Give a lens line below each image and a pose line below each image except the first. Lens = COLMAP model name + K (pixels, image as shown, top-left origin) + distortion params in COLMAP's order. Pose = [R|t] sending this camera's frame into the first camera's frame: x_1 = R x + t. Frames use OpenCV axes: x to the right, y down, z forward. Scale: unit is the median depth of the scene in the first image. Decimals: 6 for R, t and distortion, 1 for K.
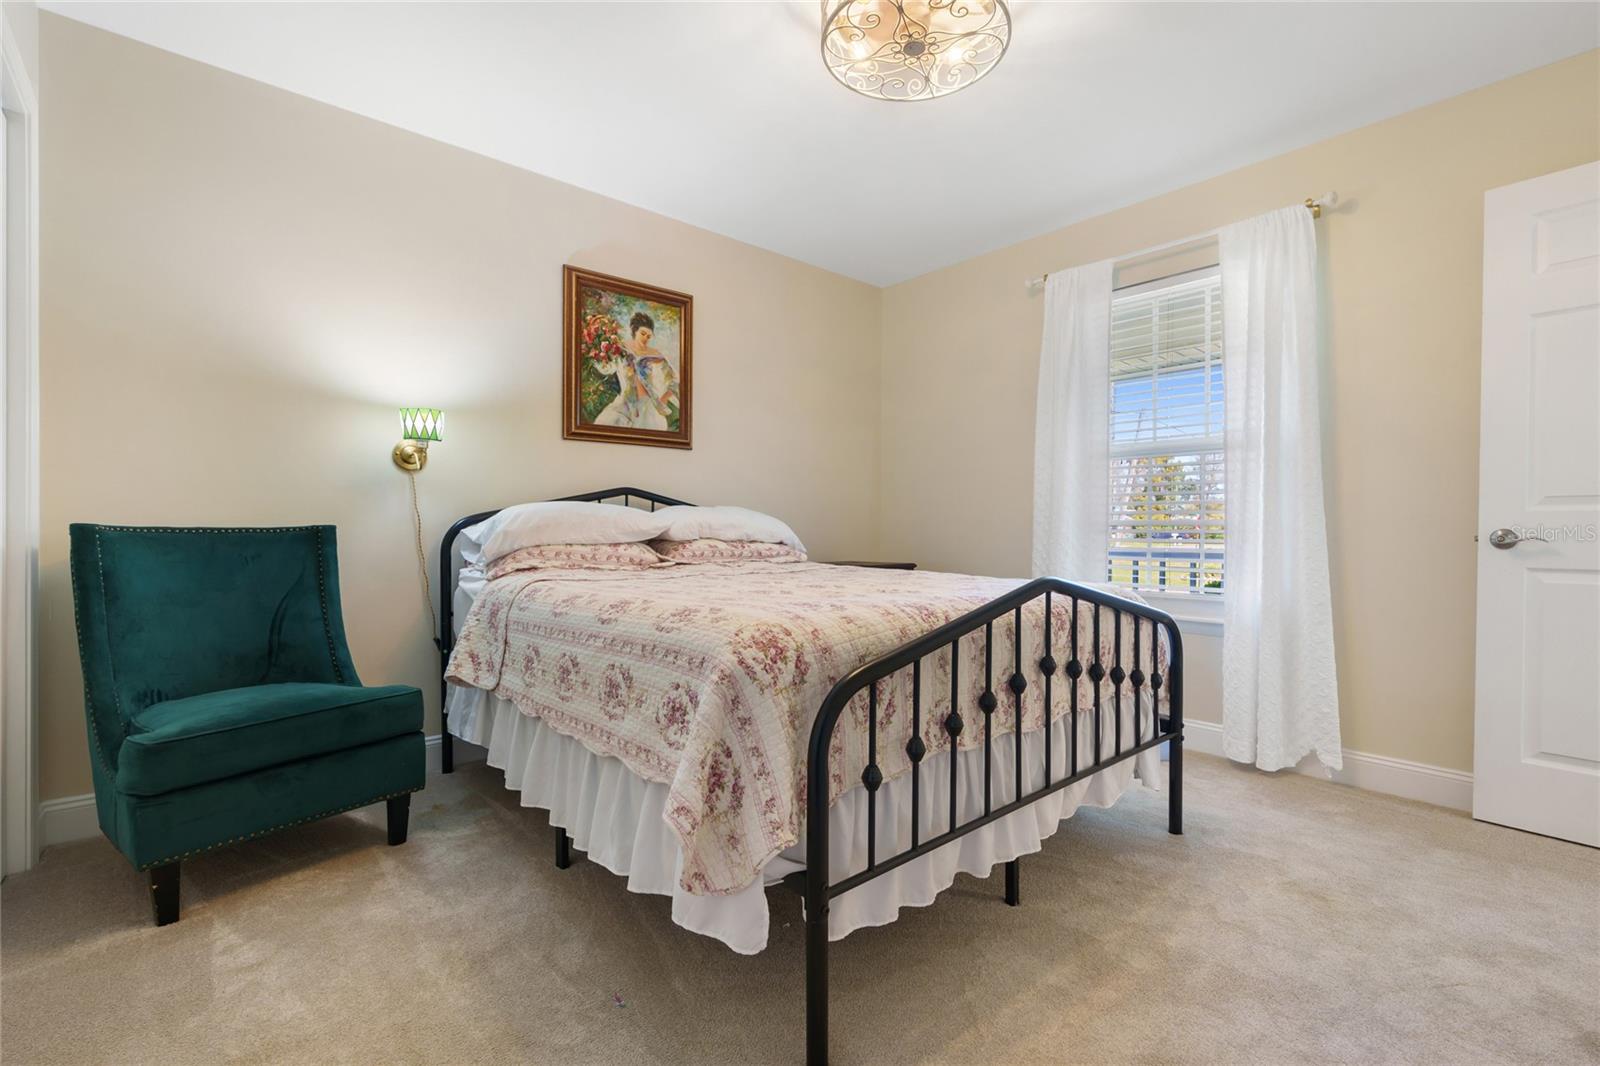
lens RADIAL K [[727.0, 0, 810.6], [0, 727.0, 534.4], [0, 0, 1]] dist [-0.004533, 0.001556]
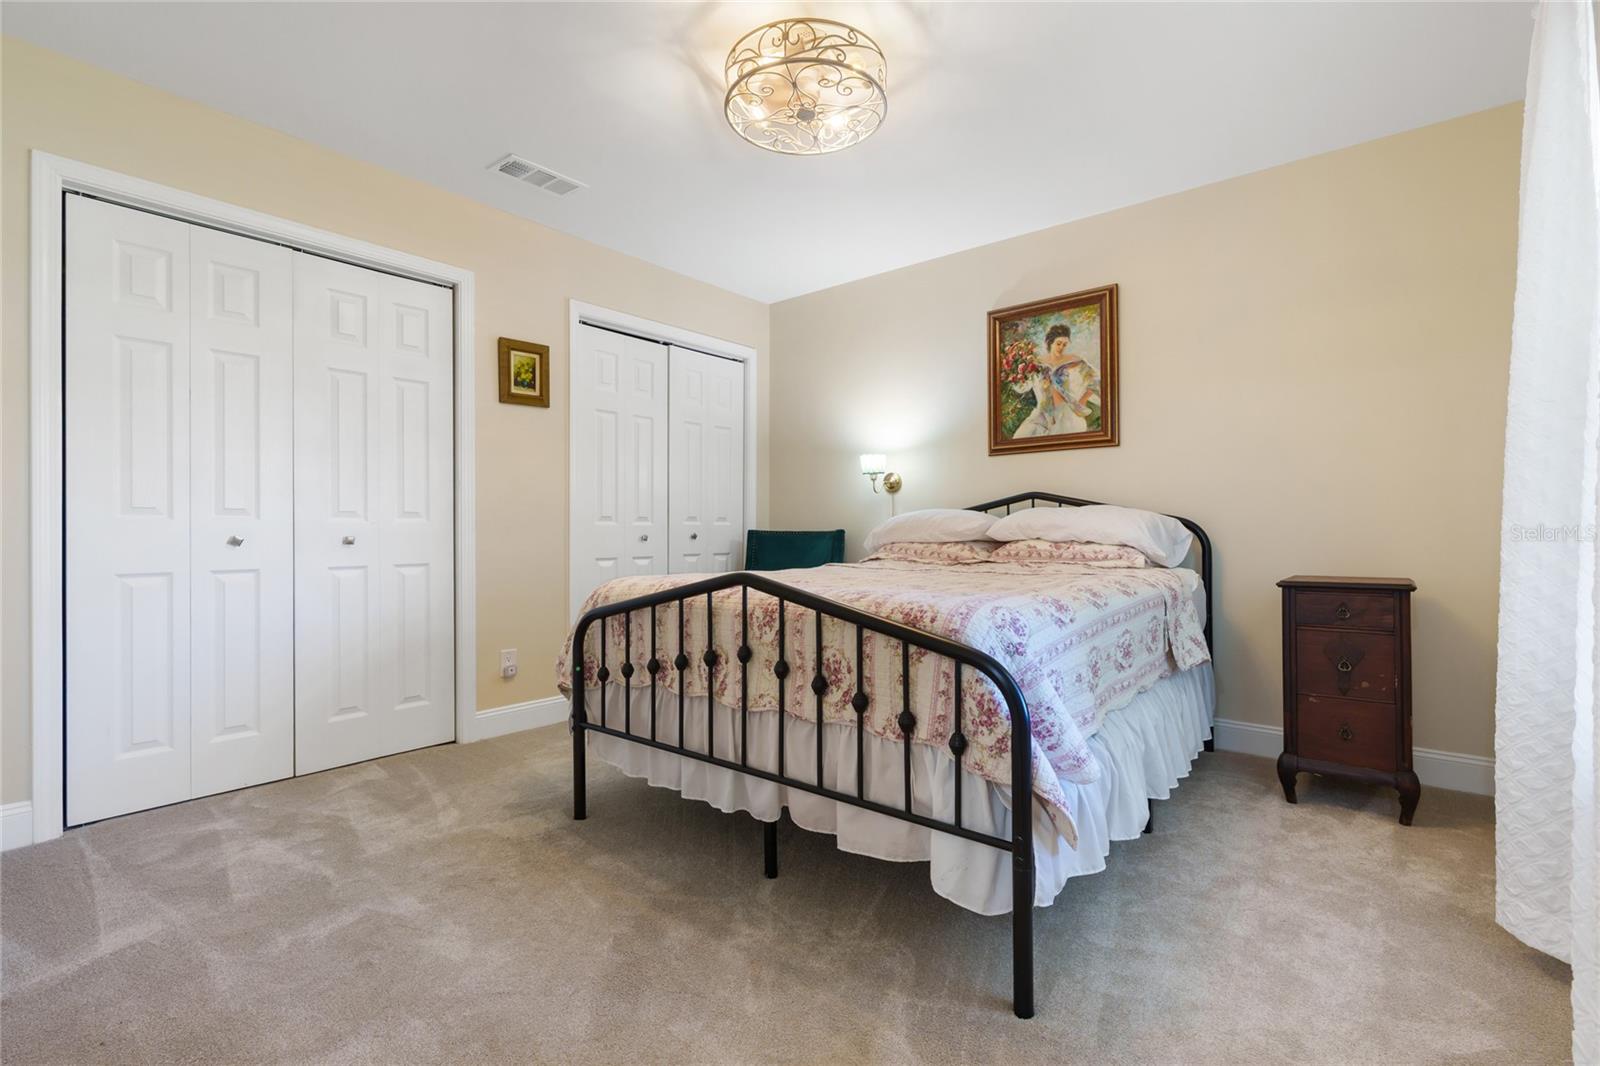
lens RADIAL K [[727.0, 0, 810.6], [0, 727.0, 534.4], [0, 0, 1]] dist [-0.004533, 0.001556]
pose [[0.164684, 0.001068, -0.986346, 0.767403], [0.001191, 0.999998, 0.001282, -0.002502], [0.986346, -0.001386, 0.164683, 0.484838]]
